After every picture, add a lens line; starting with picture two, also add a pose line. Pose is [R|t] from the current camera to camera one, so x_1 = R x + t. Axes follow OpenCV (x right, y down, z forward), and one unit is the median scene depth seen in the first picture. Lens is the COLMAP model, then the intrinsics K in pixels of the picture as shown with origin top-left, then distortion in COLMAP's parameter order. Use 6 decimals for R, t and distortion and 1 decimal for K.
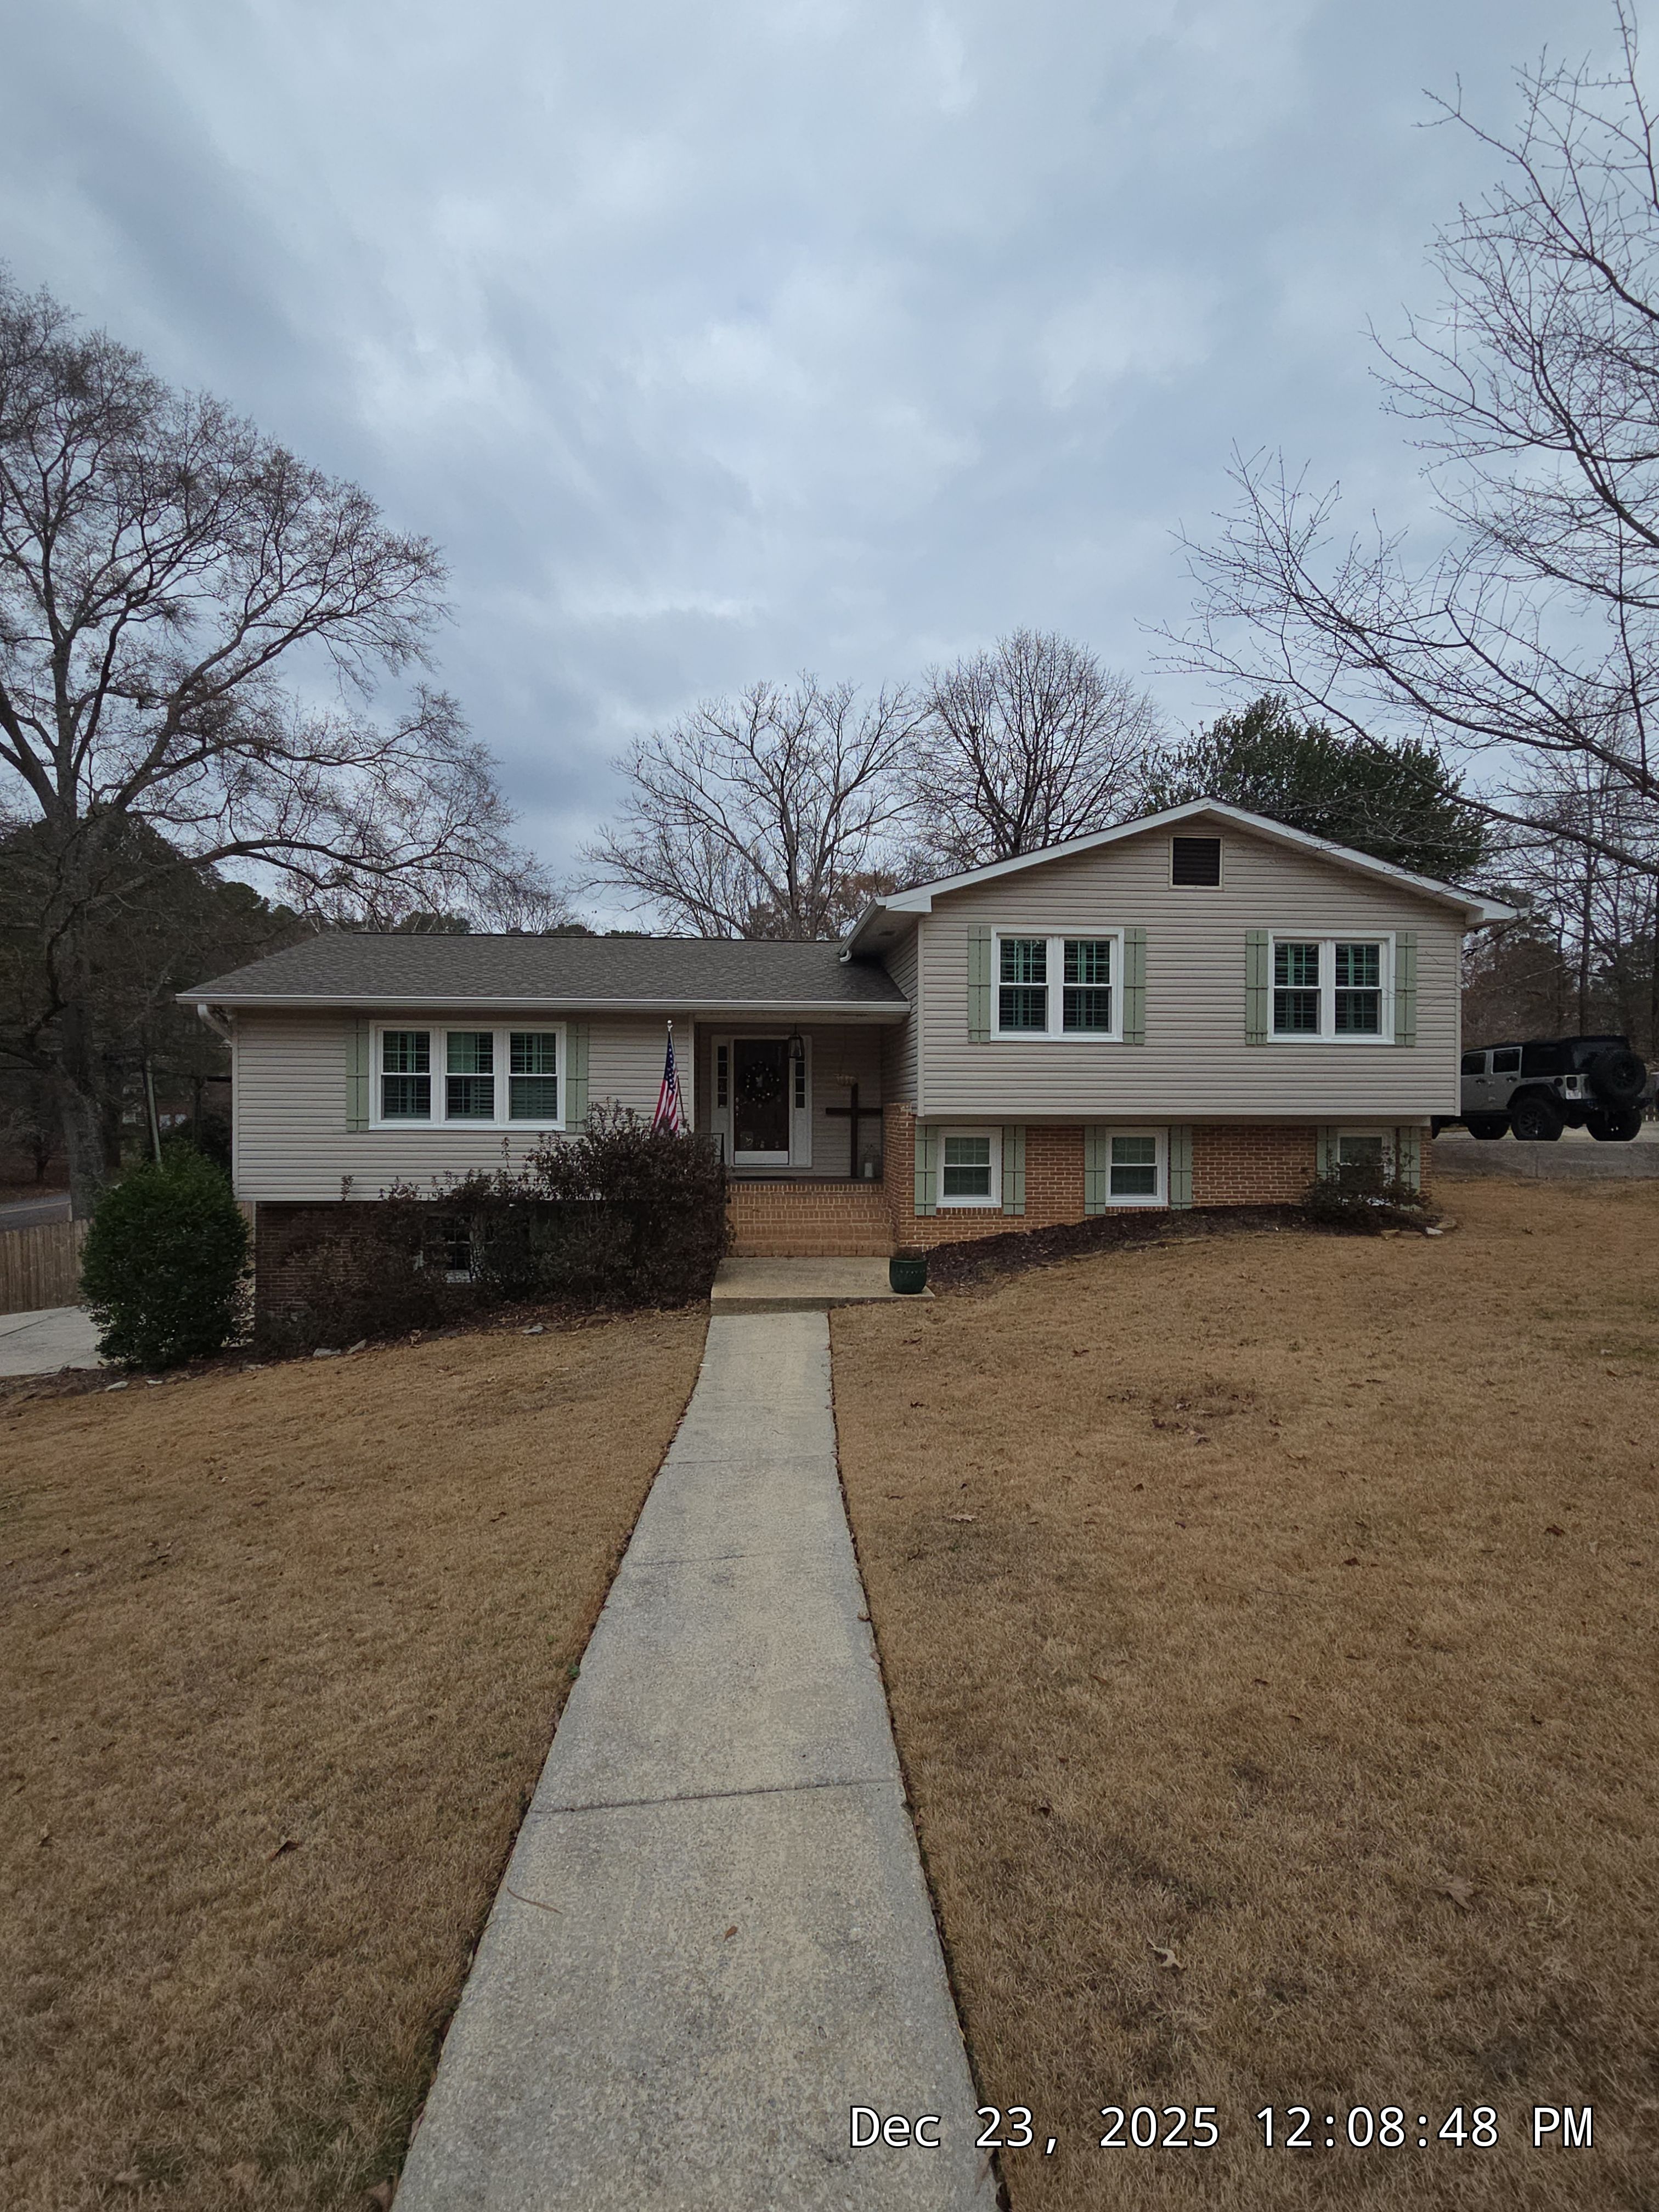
lens RADIAL K [[1013.7, 0, 808.6], [0, 1013.7, 1107.6], [0, 0, 1]] dist [0.010578, -0.004329]
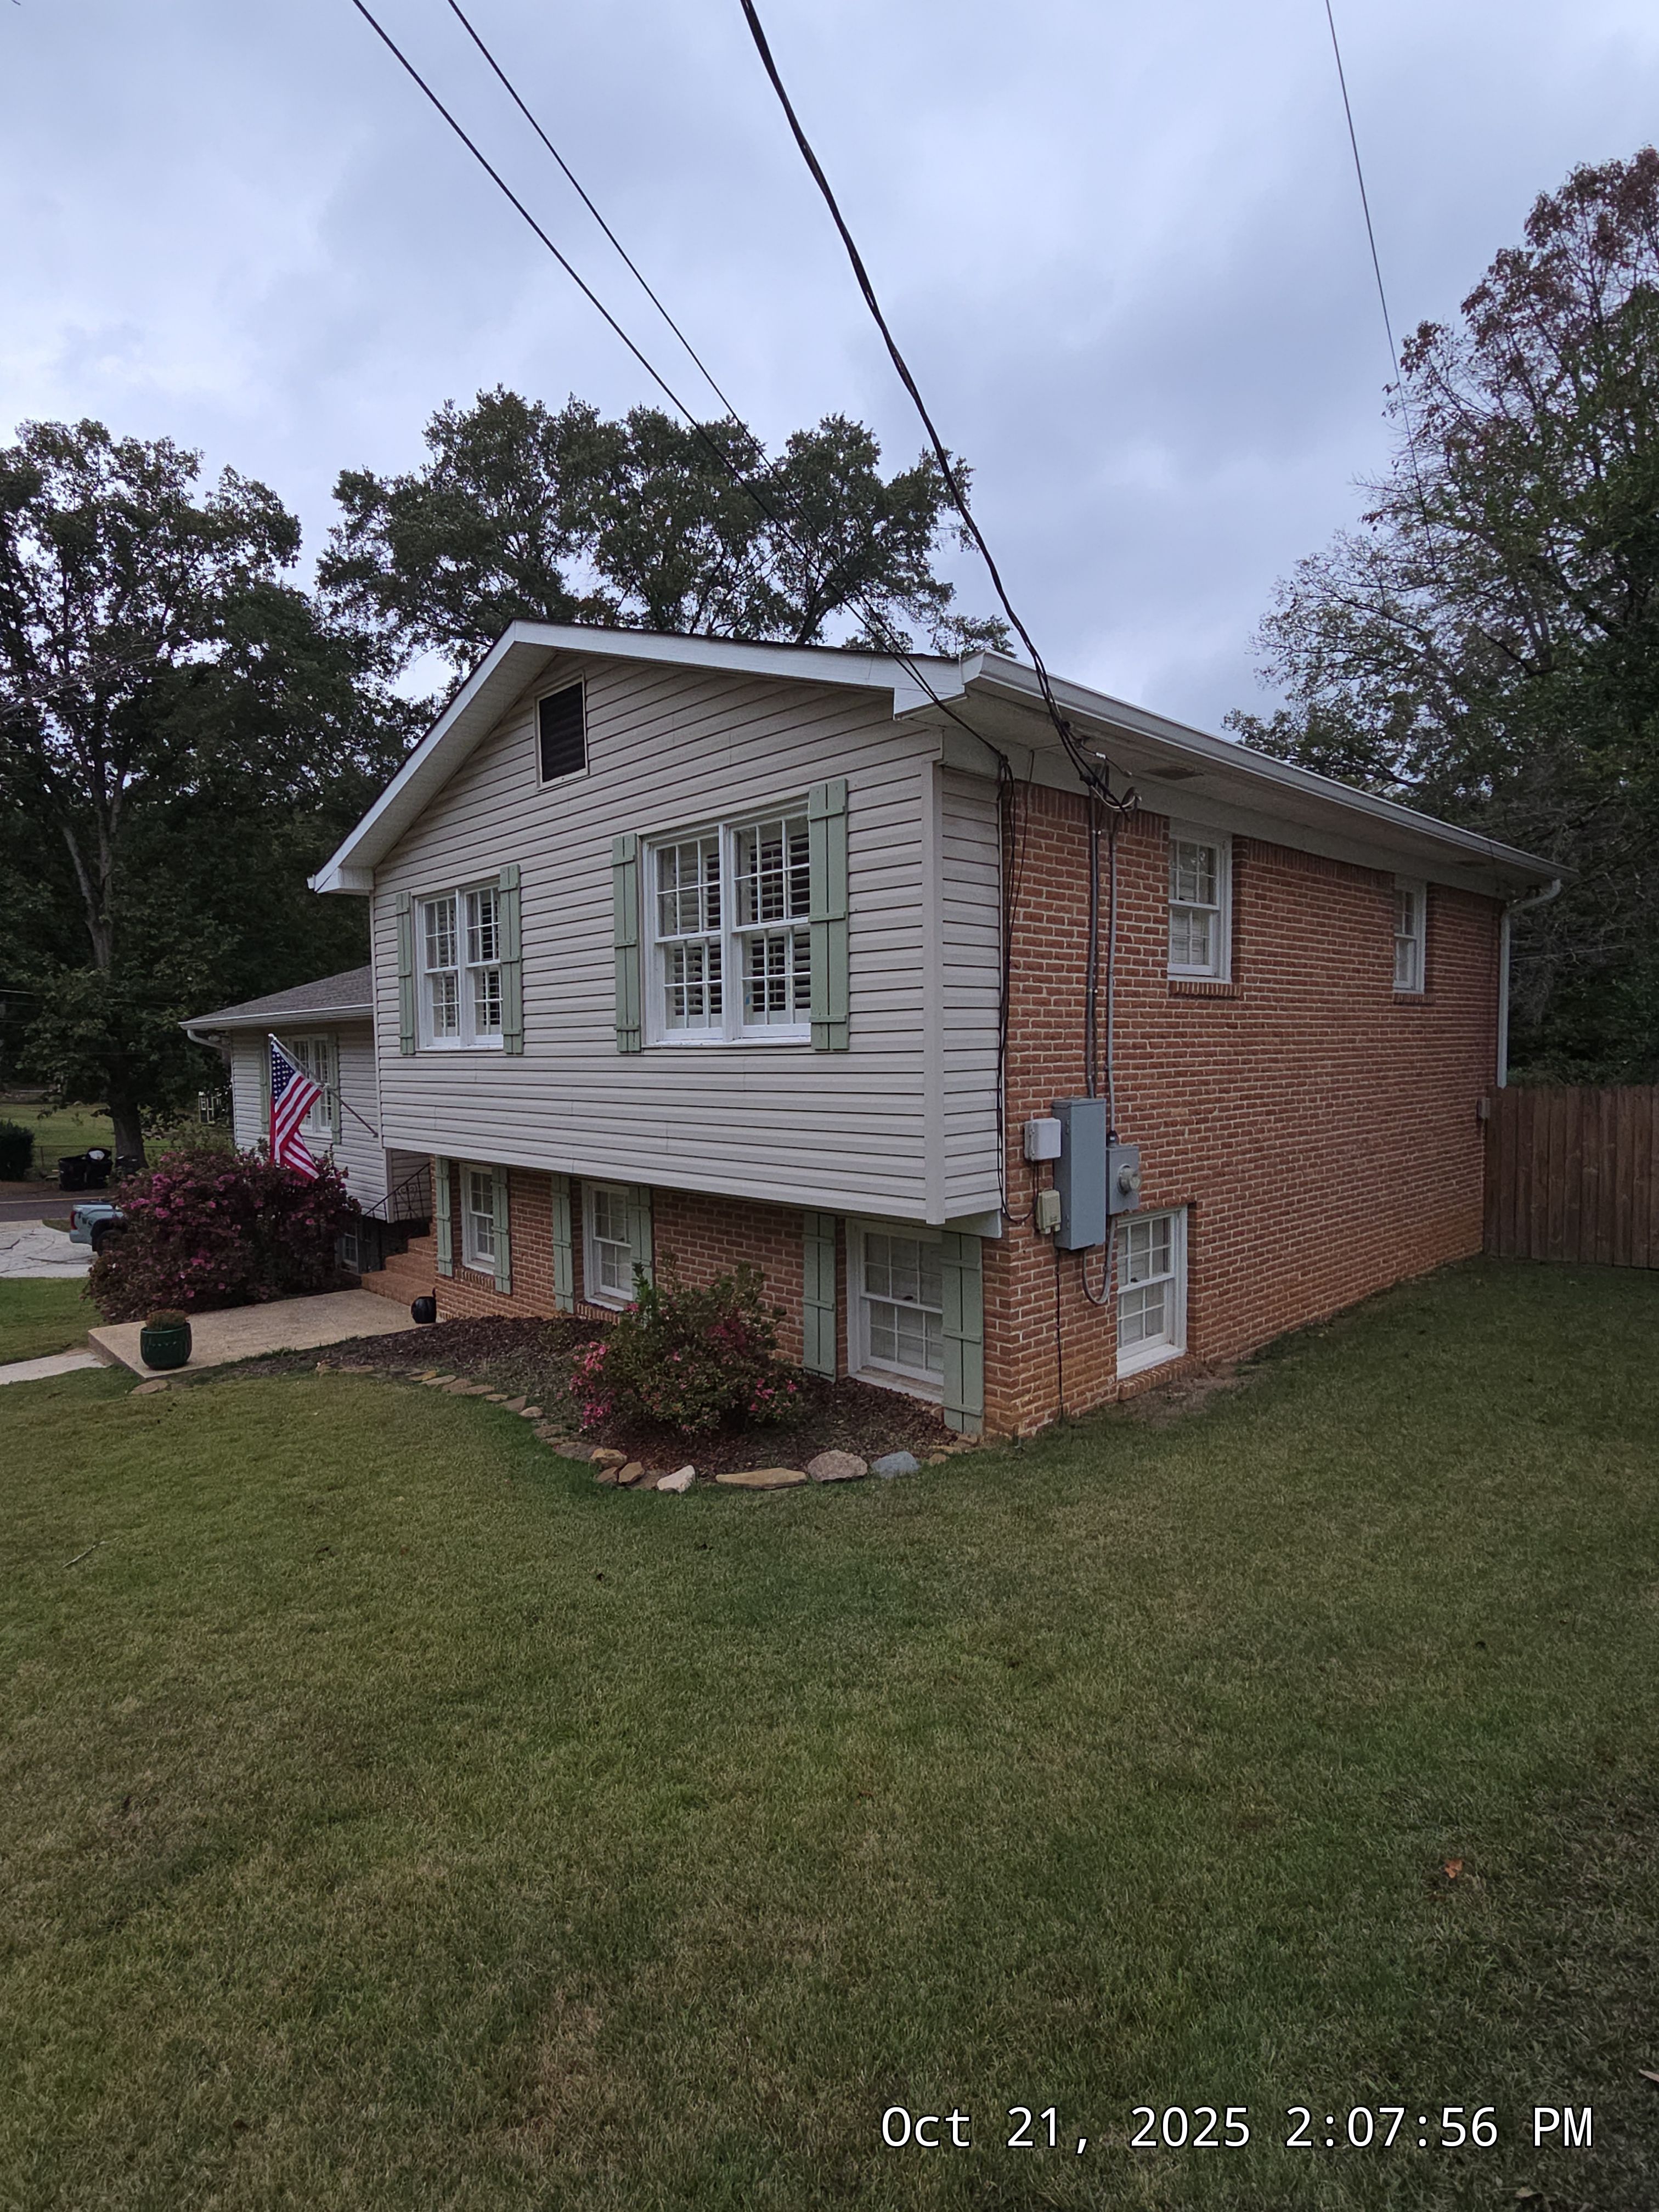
lens RADIAL K [[1139.6, 0, 814.1], [0, 1139.6, 1129.8], [0, 0, 1]] dist [0.004877, 0.004009]
pose [[0.620378, 0.045385, -0.782988, 0.964712], [0.013173, 0.997581, 0.068261, -0.059962], [0.784192, -0.052662, 0.618280, 0.689313]]
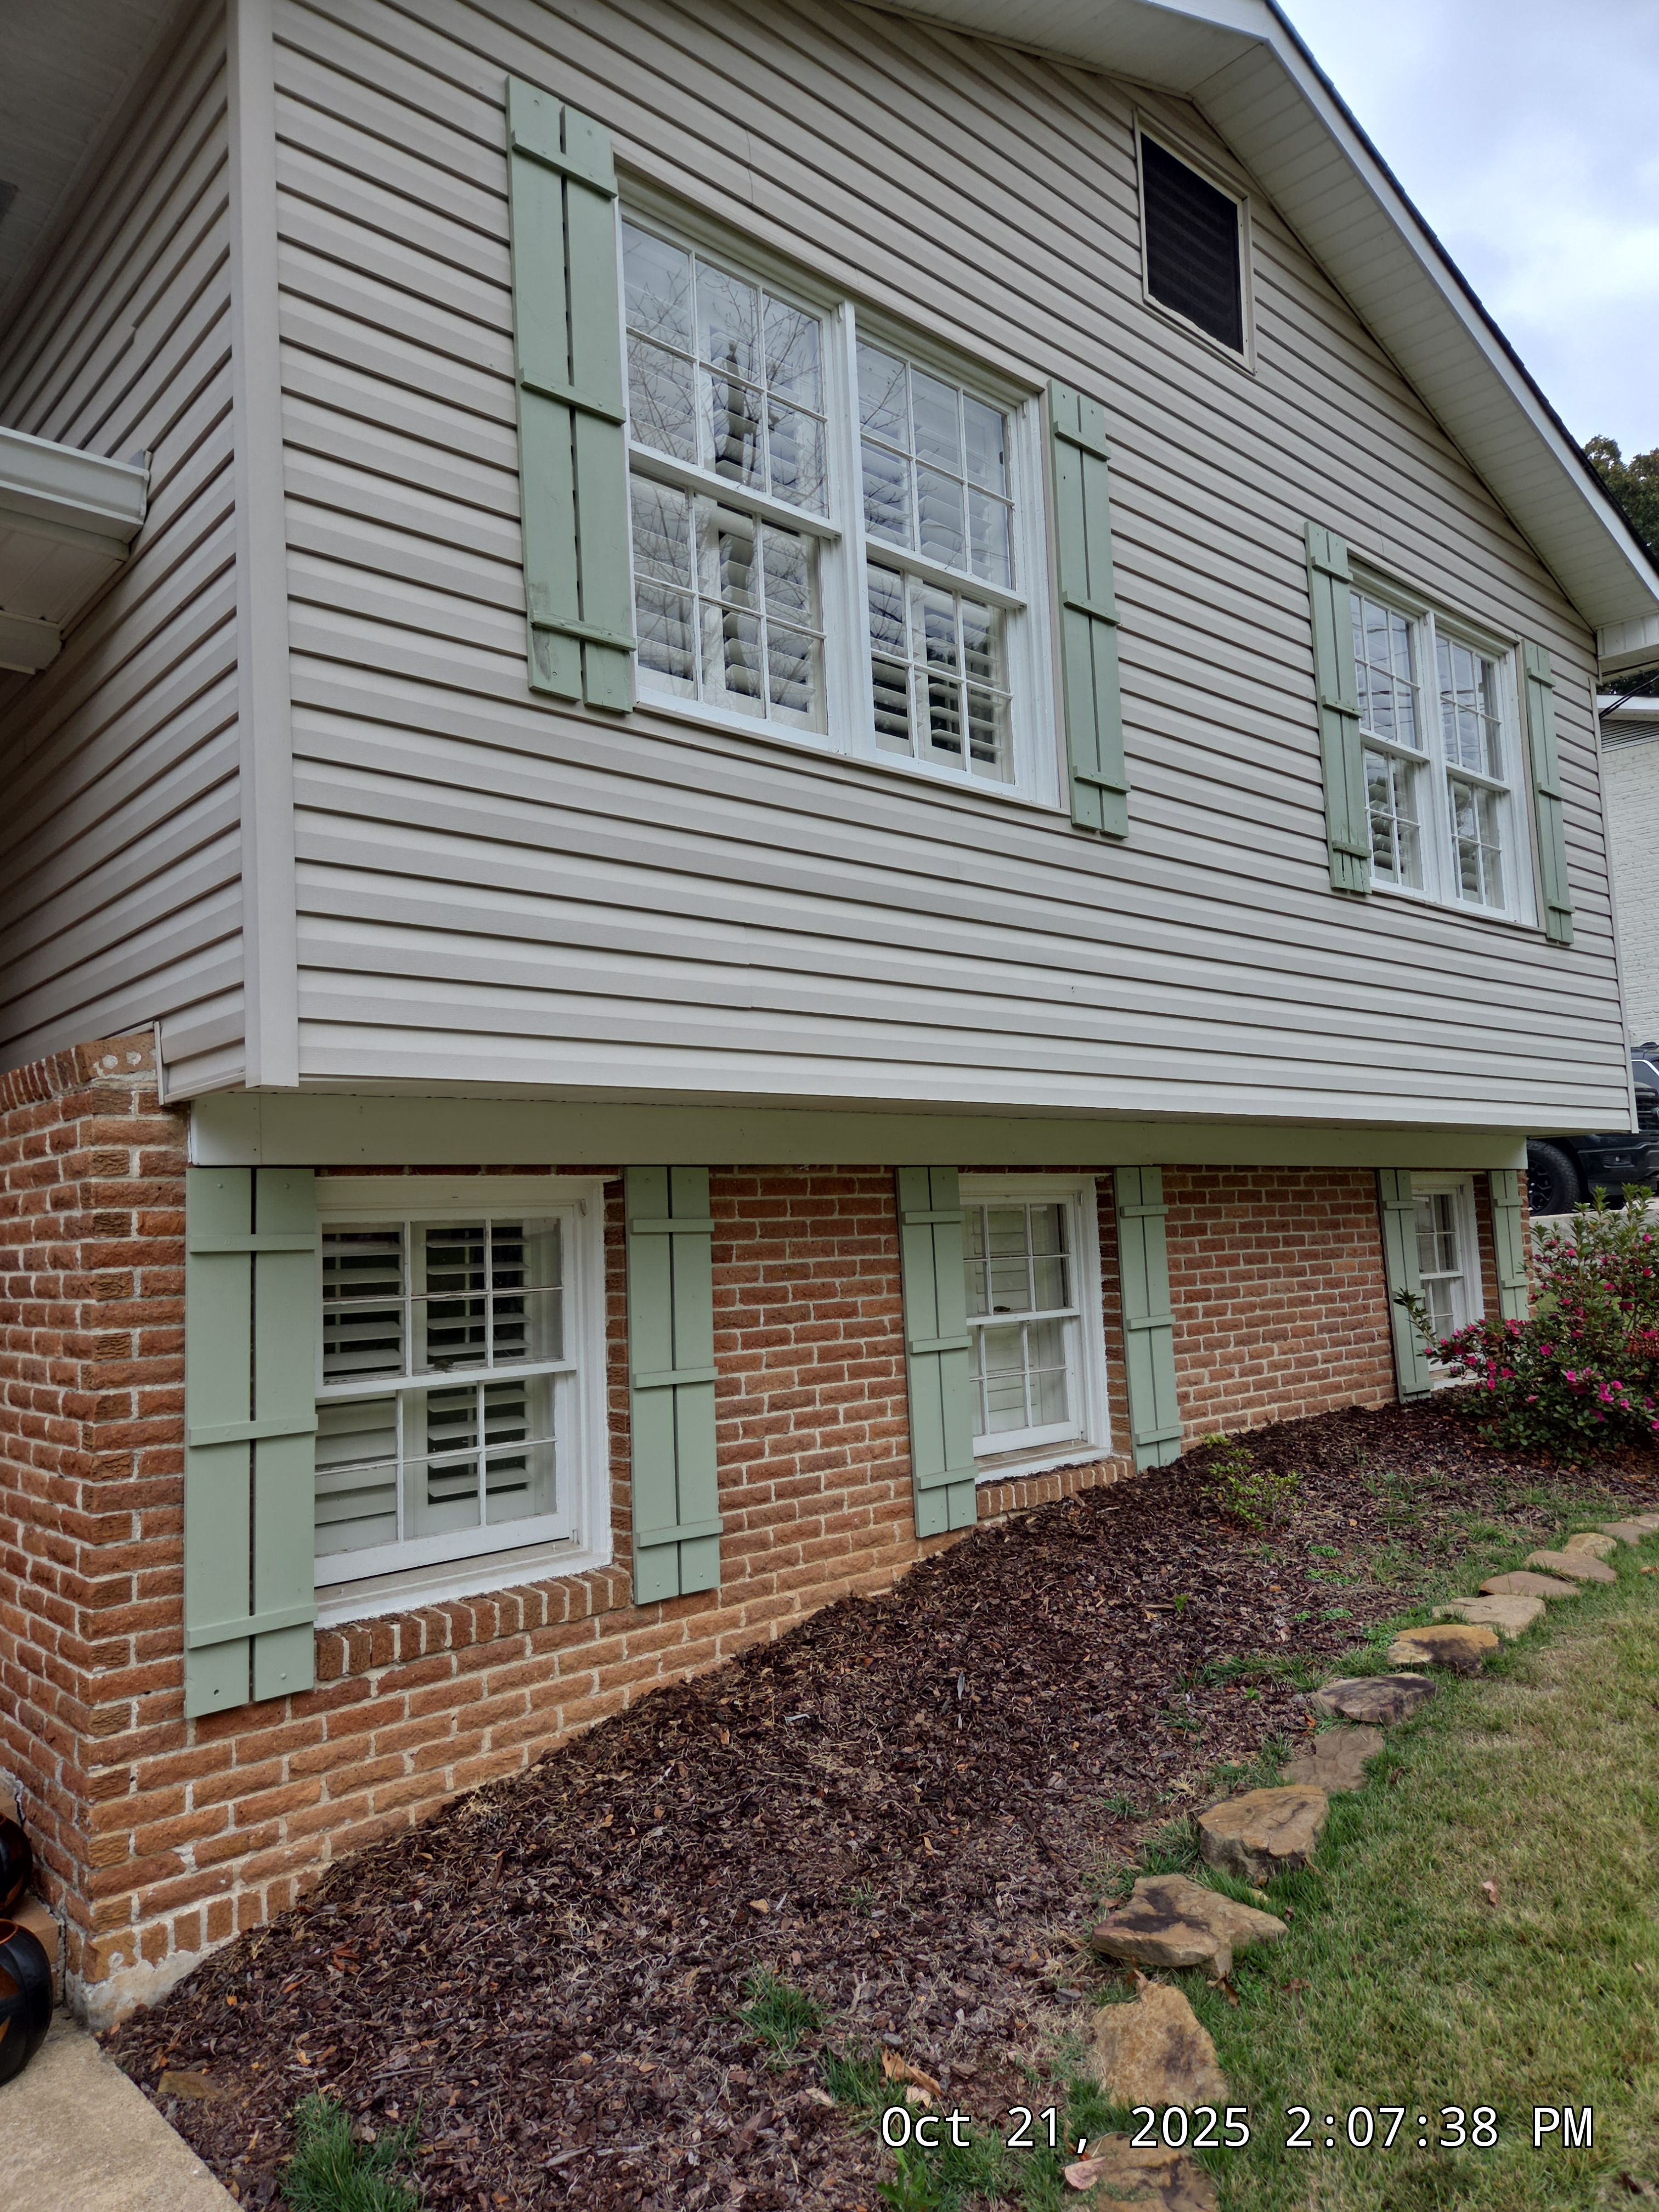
lens RADIAL K [[1512.7, 0, 821.5], [0, 1512.7, 1111.9], [0, 0, 1]] dist [0.048888, -0.046759]
pose [[0.786527, 0.011801, 0.617443, 0.031360], [0.051671, 0.995054, -0.084839, 0.034803], [-0.615390, 0.098633, 0.782027, 0.733675]]
